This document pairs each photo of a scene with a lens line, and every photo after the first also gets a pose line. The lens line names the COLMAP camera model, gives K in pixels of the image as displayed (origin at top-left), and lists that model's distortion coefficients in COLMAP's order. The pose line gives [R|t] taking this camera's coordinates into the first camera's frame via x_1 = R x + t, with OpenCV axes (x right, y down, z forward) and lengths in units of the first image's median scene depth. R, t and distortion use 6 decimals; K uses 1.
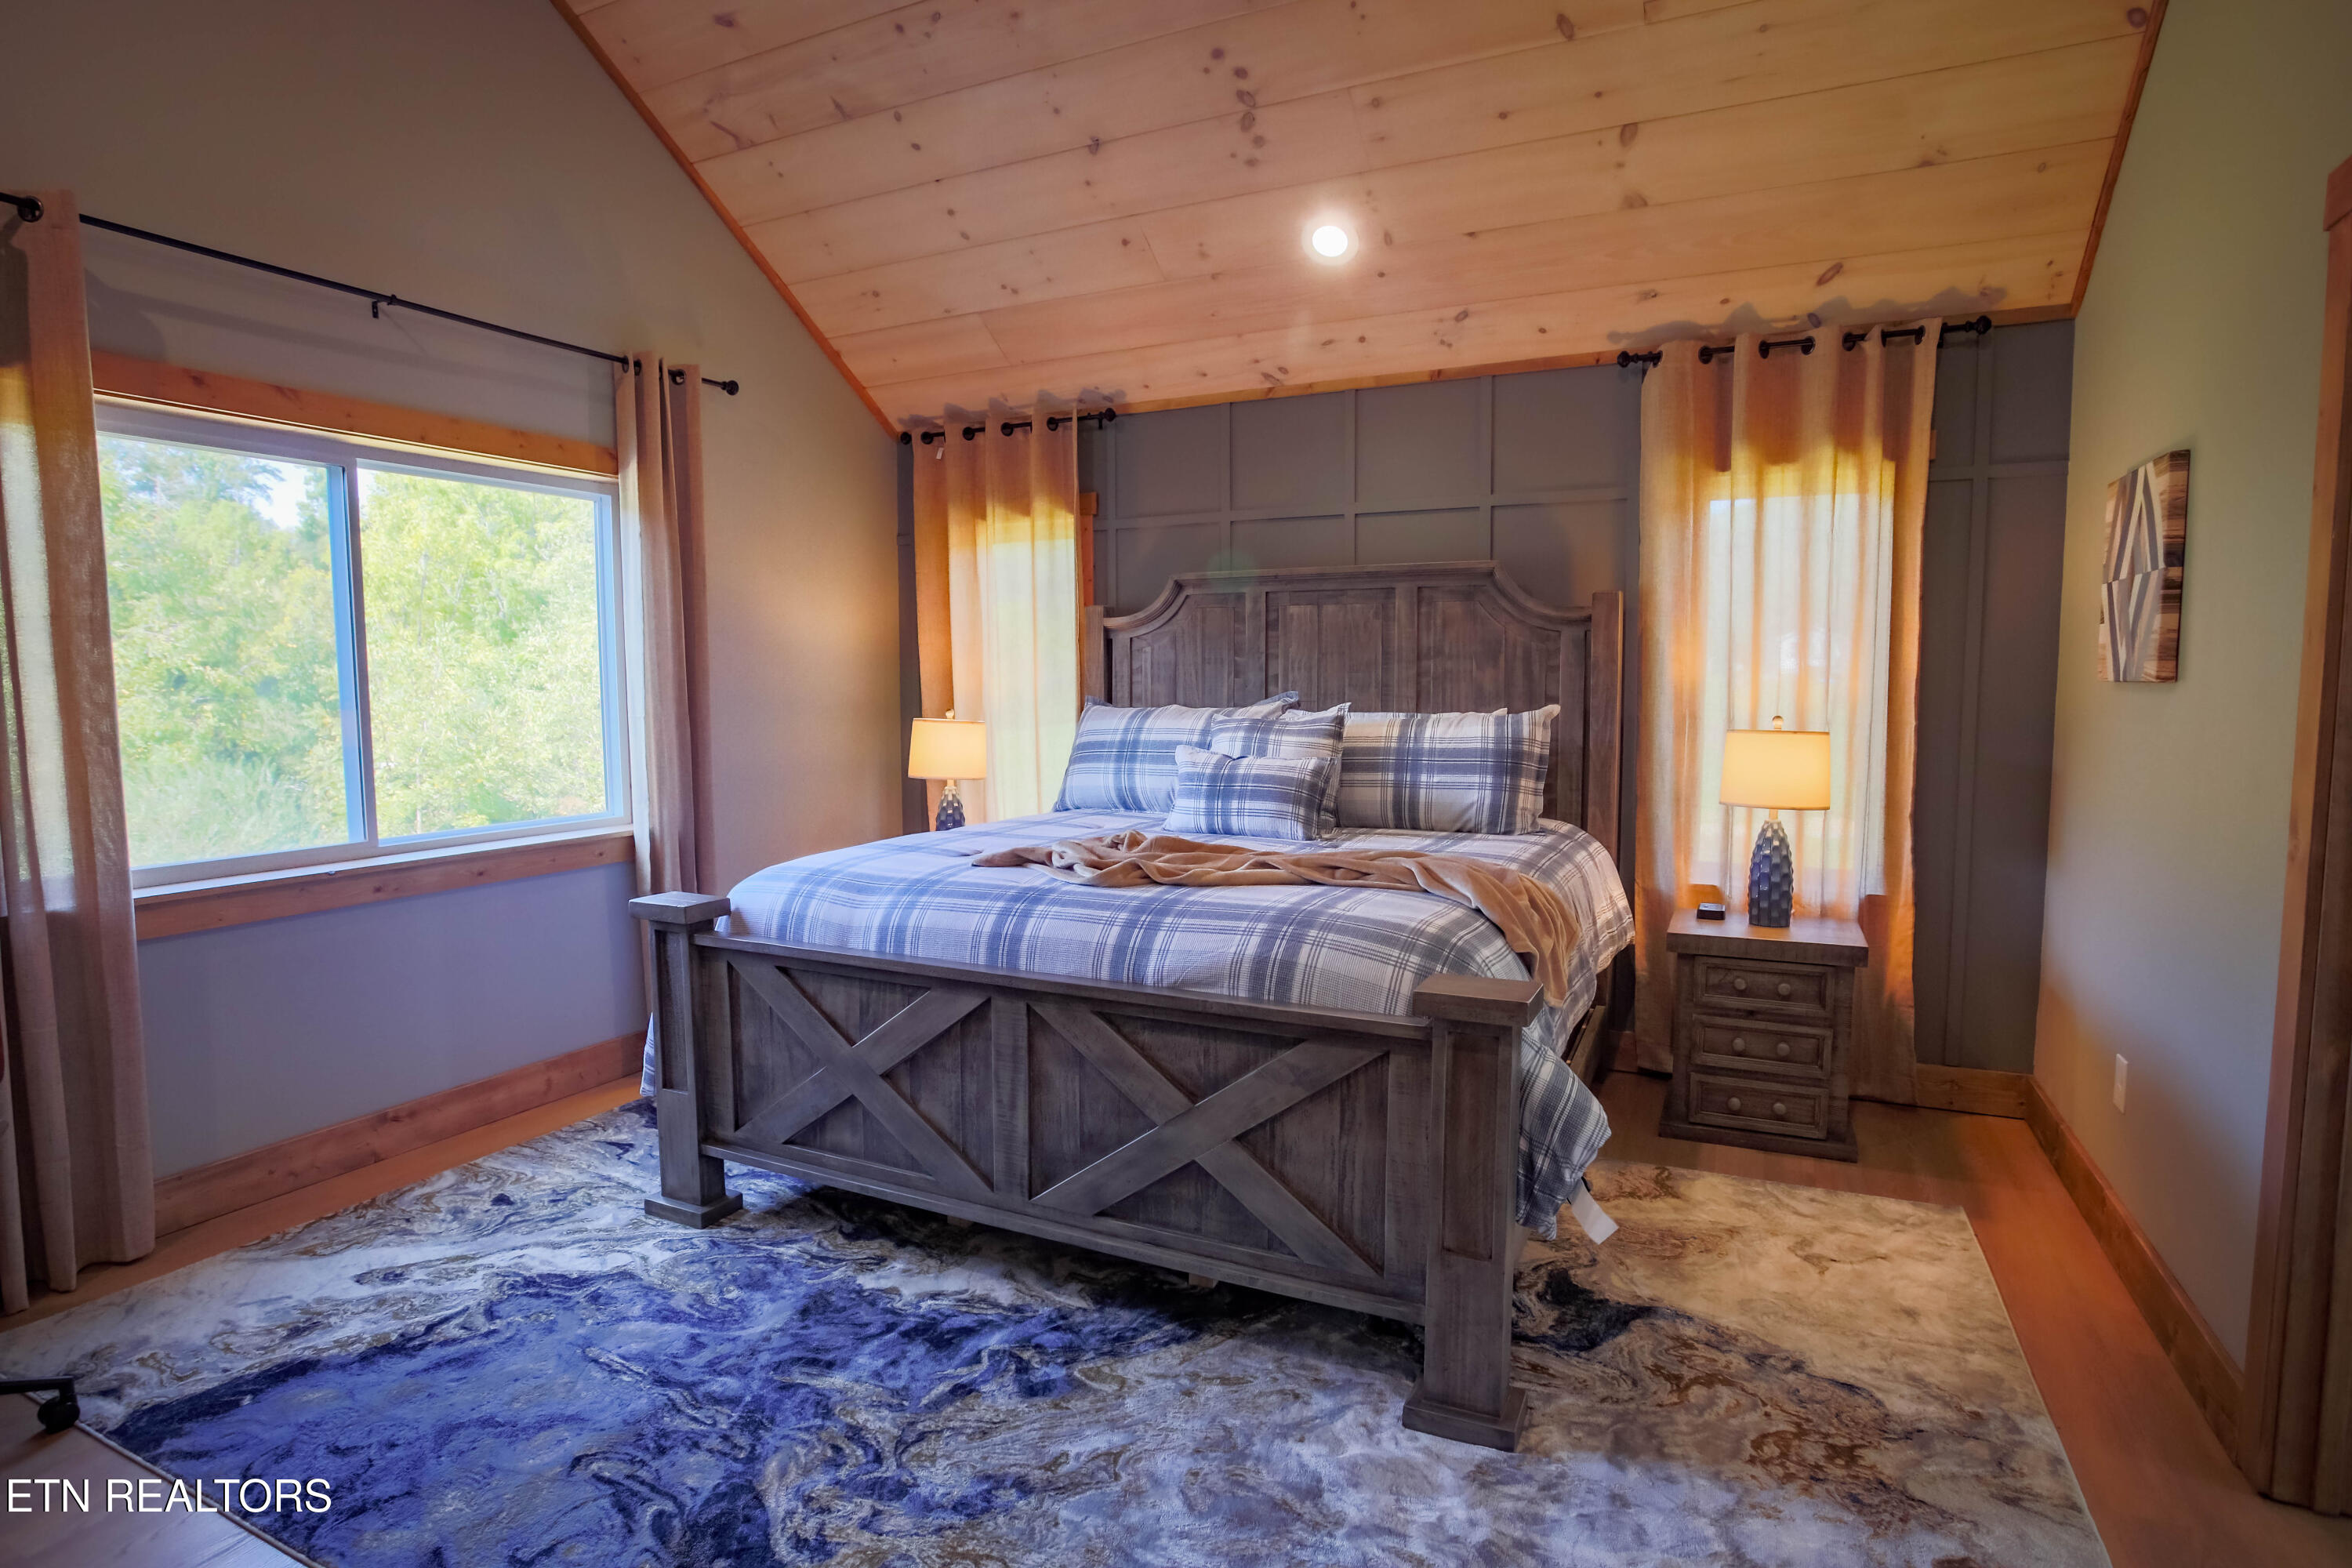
lens RADIAL K [[1179.9, 0, 1230.0], [0, 1179.9, 791.1], [0, 0, 1]] dist [-0.081140, 0.035072]
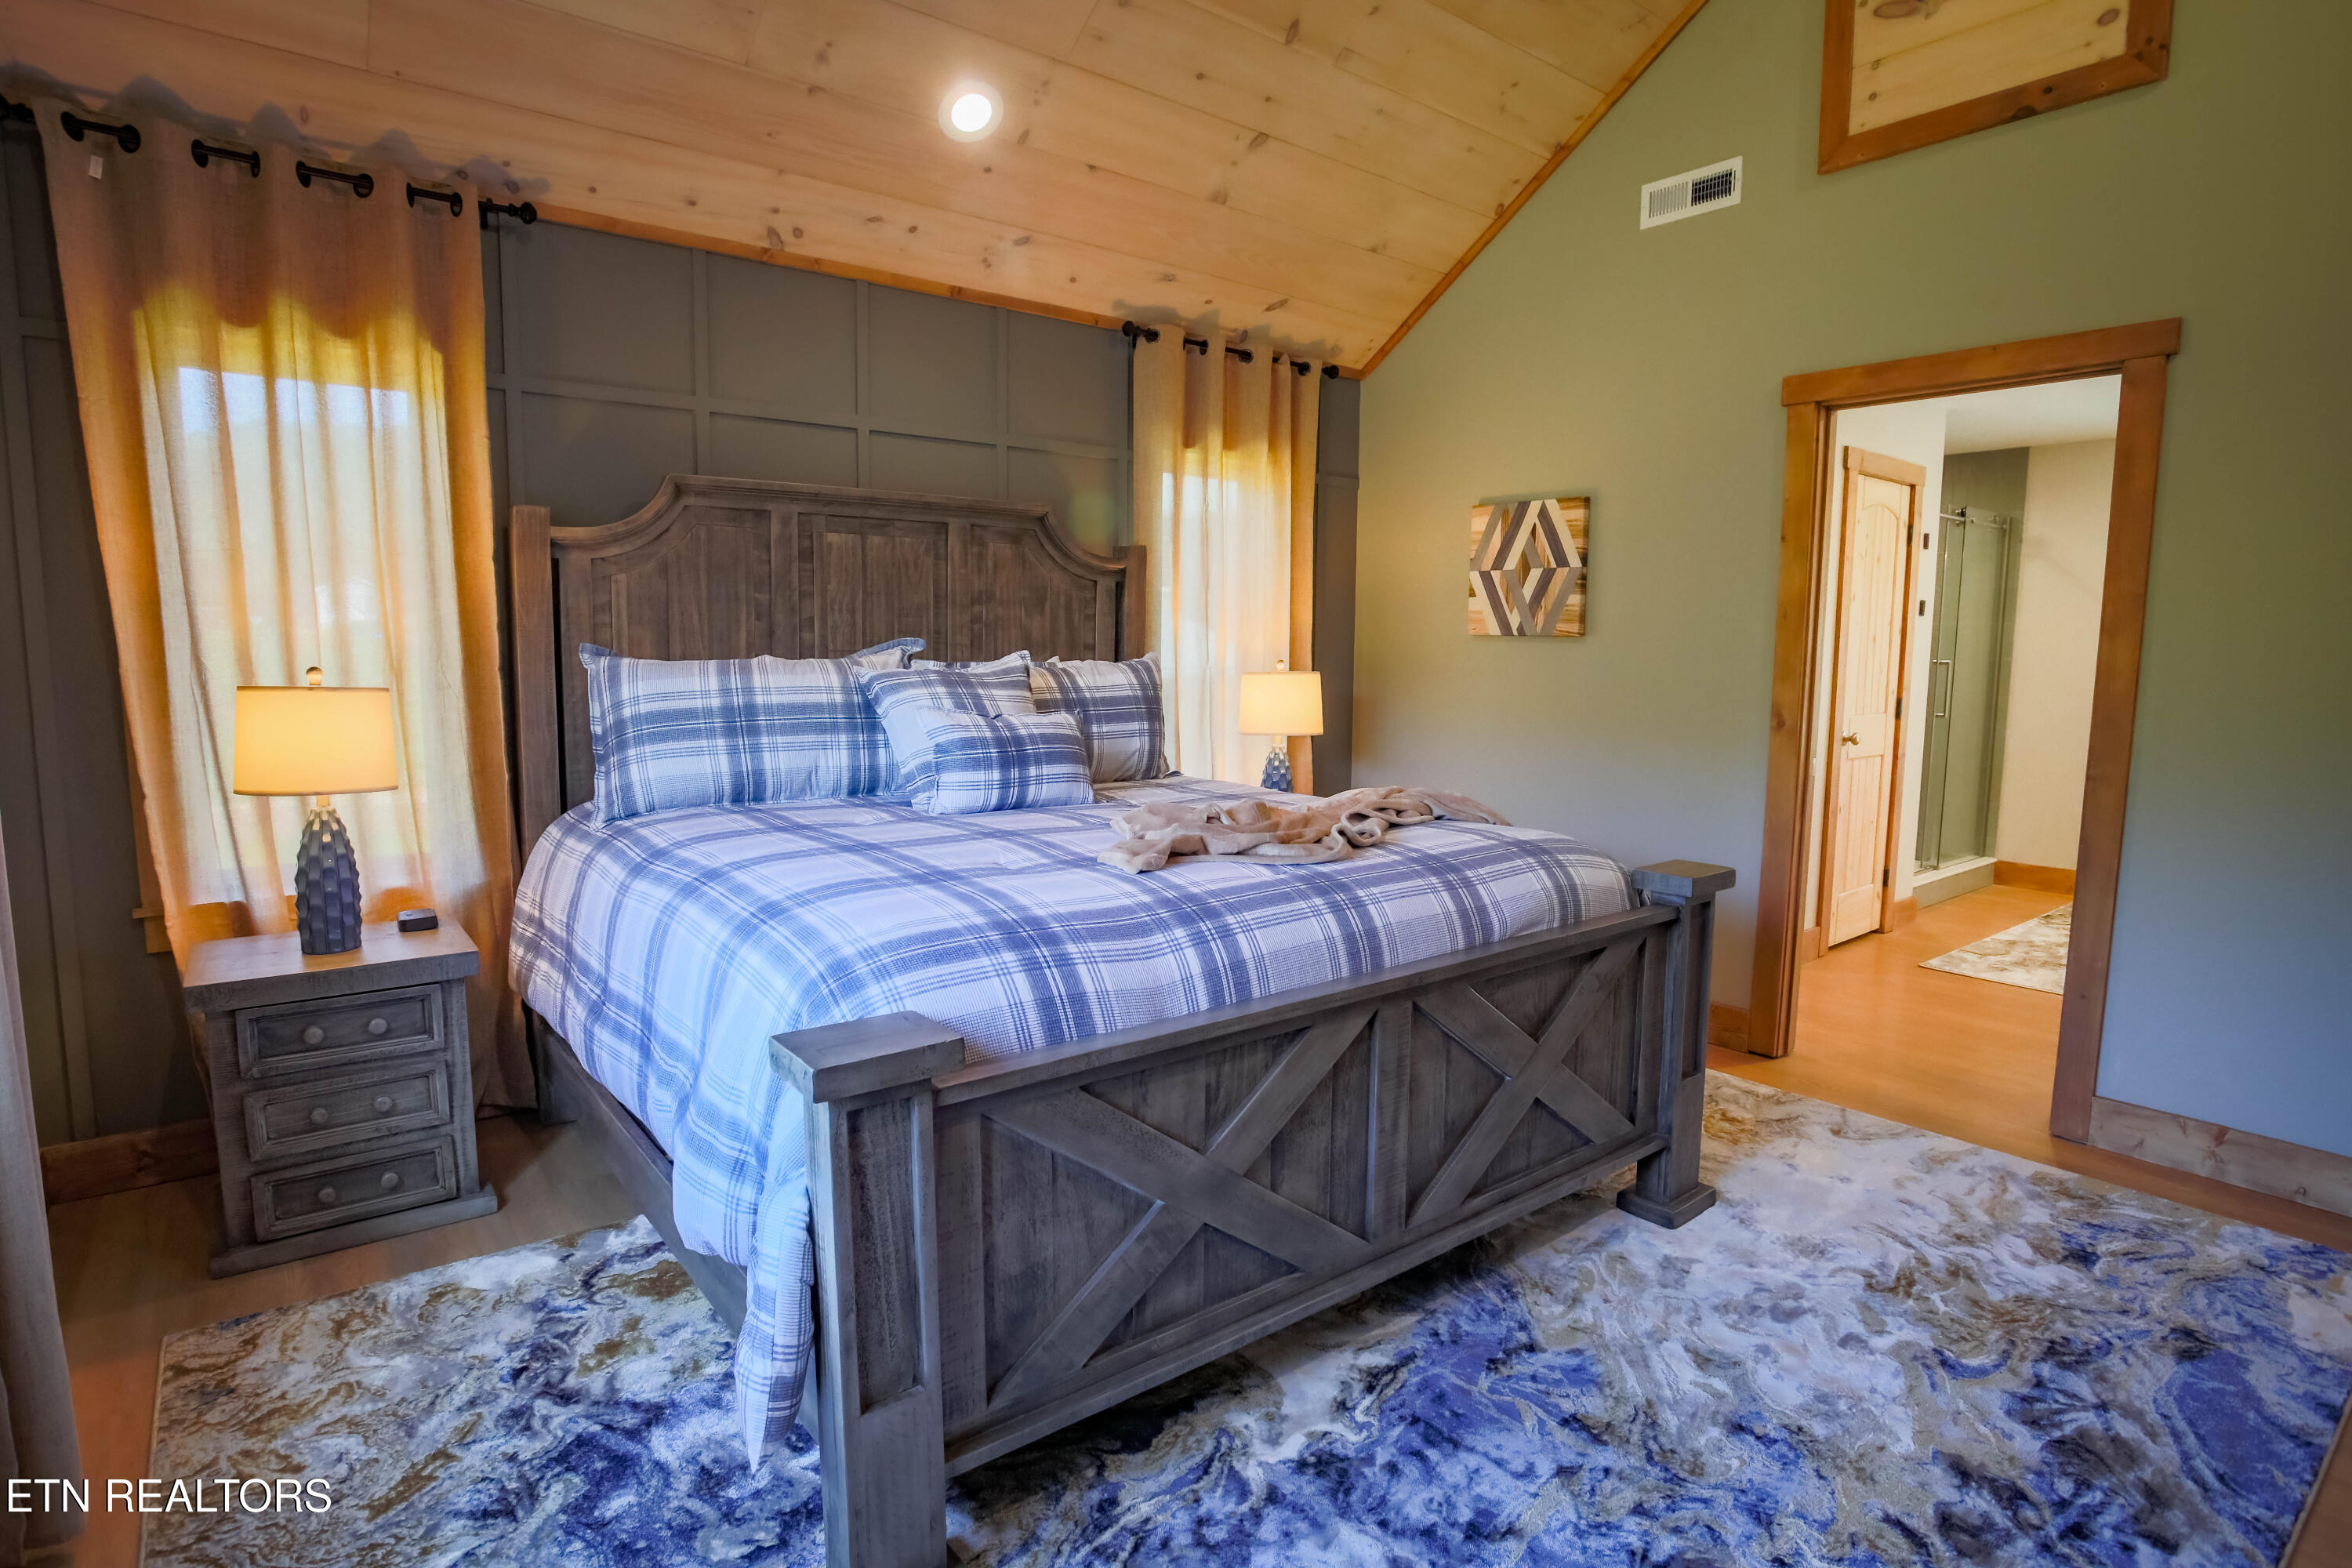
lens RADIAL K [[1153.3, 0, 1176.0], [0, 1153.3, 784.0], [0, 0, 1]] dist [-0.077526, 0.032571]
pose [[0.477382, -0.100356, 0.872946, -0.622423], [0.068877, 0.994674, 0.076684, -0.033497], [-0.875992, 0.023519, 0.481752, 0.481084]]
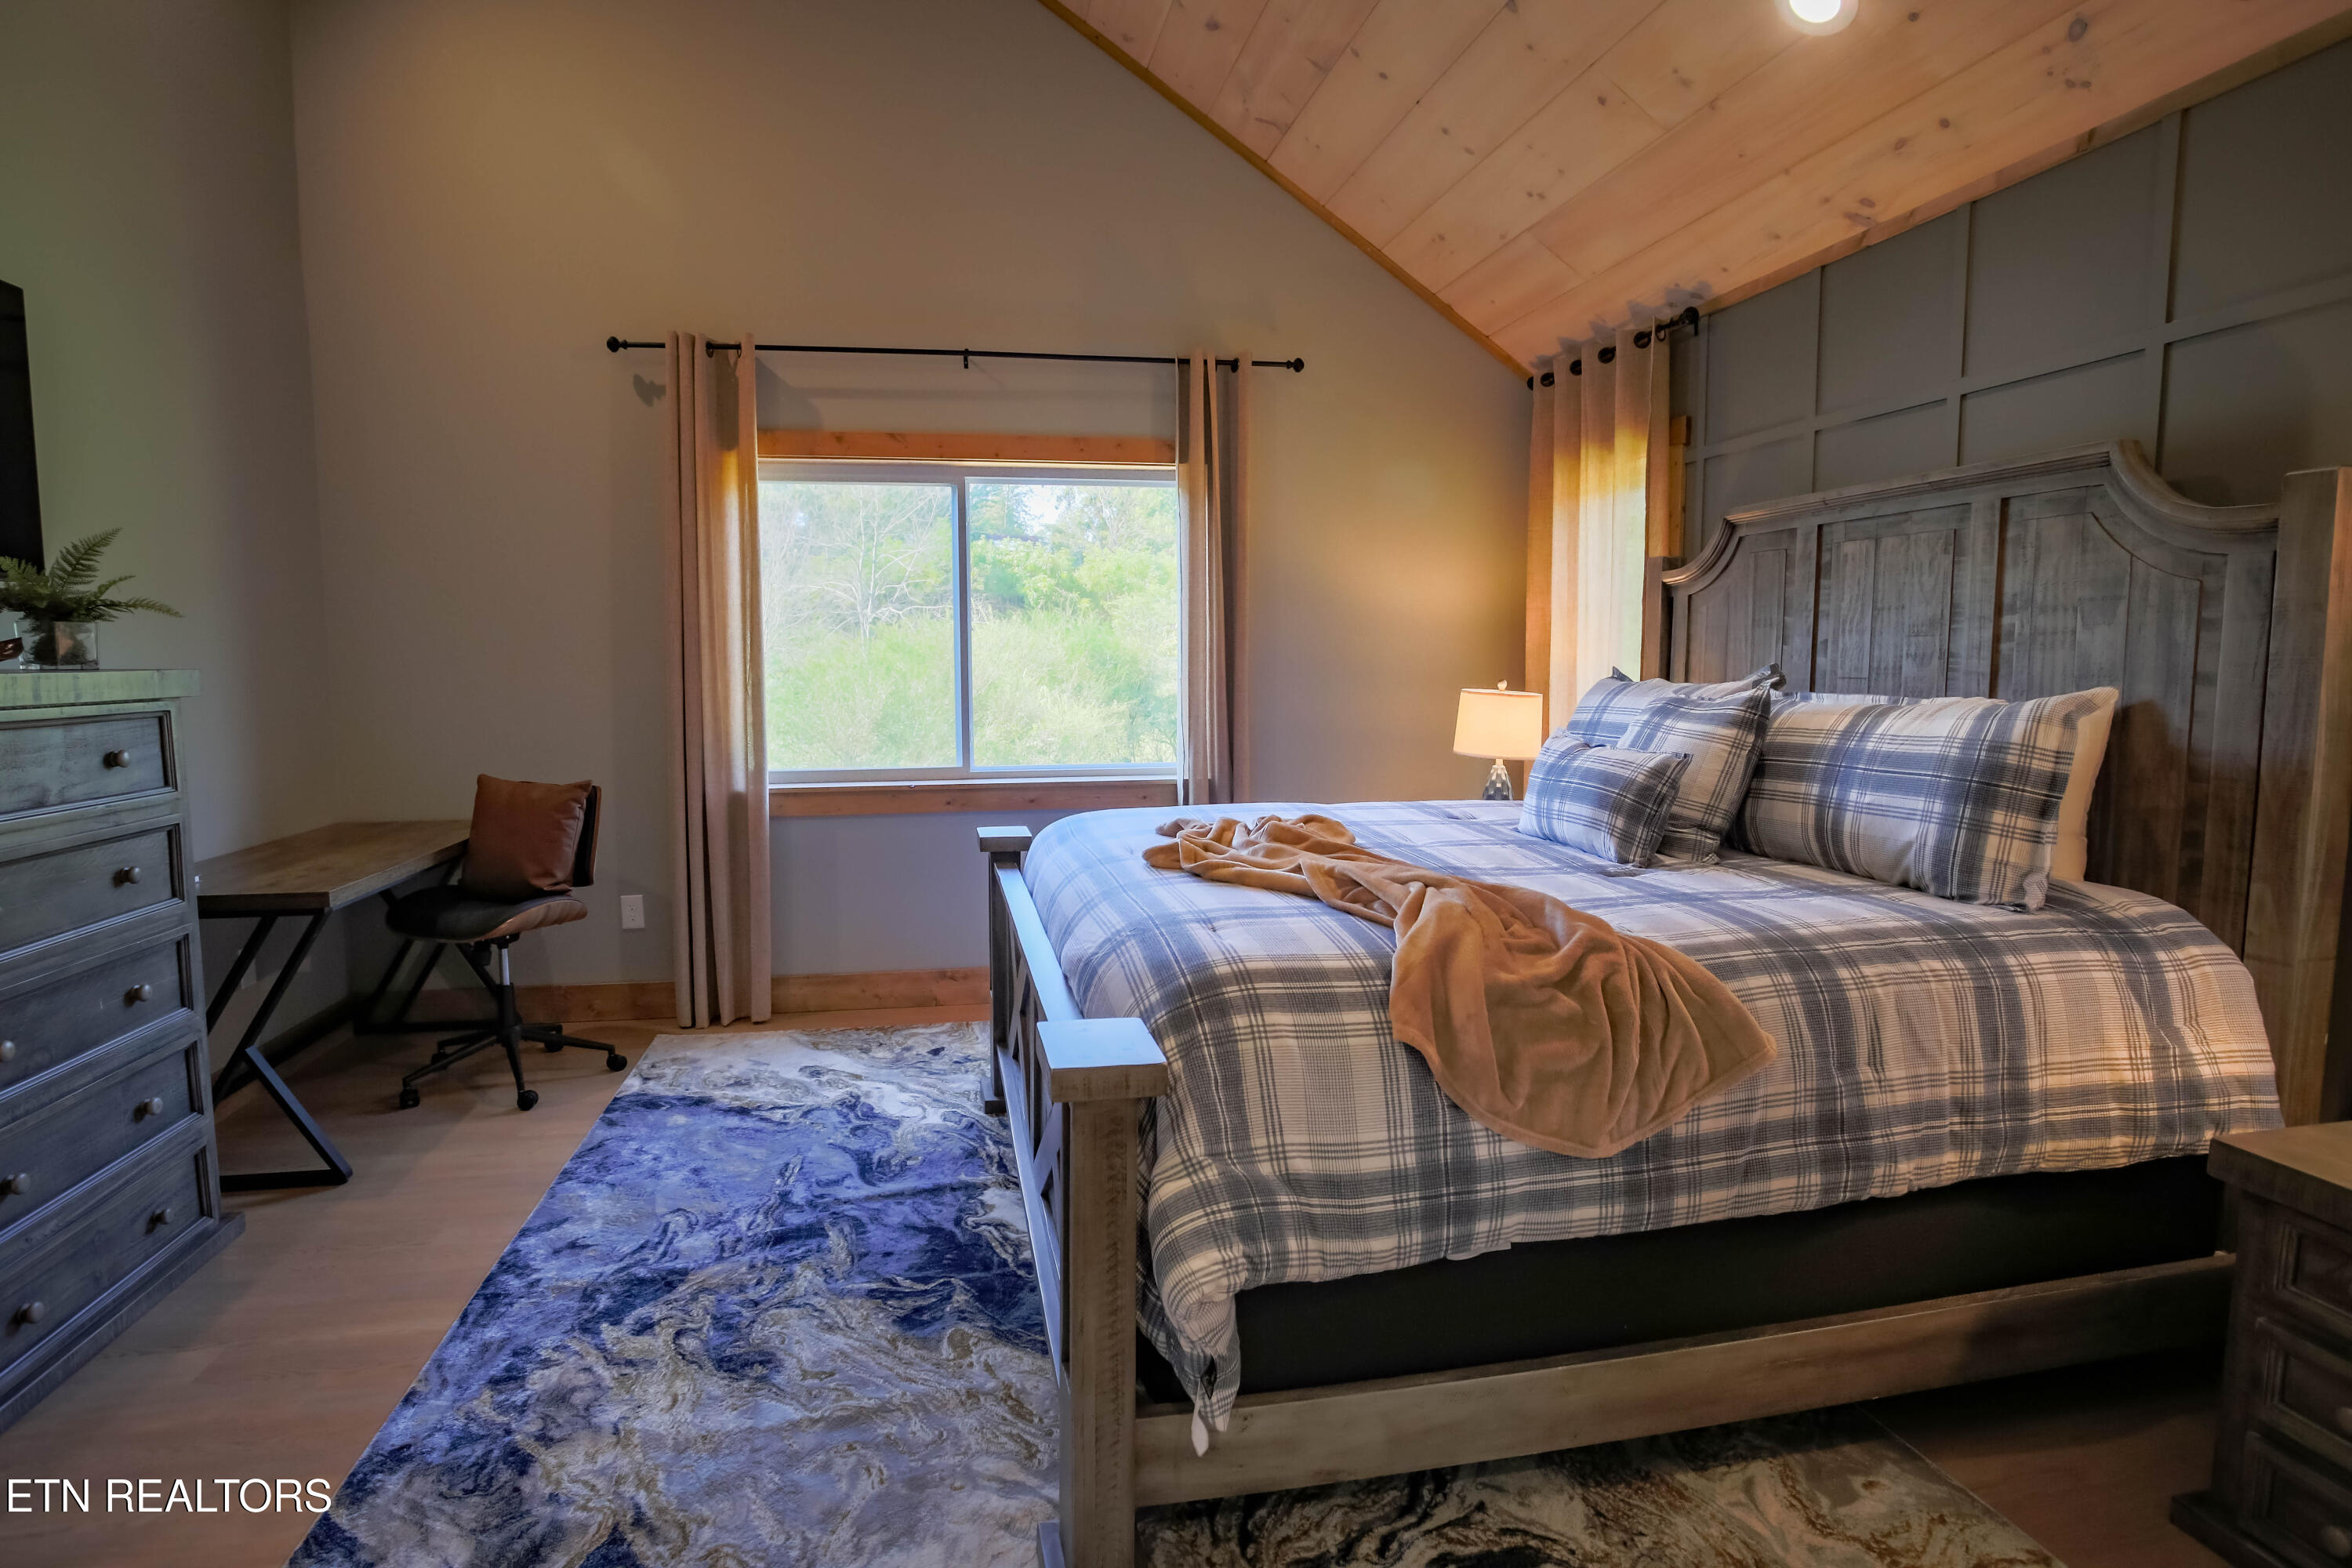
lens RADIAL K [[1235.5, 0, 1220.5], [0, 1235.5, 787.8], [0, 0, 1]] dist [-0.074984, 0.043041]
pose [[0.605075, 0.085869, -0.791524, 0.475623], [-0.076614, 0.995833, 0.049466, -0.021508], [0.792473, 0.030711, 0.609133, 0.310757]]
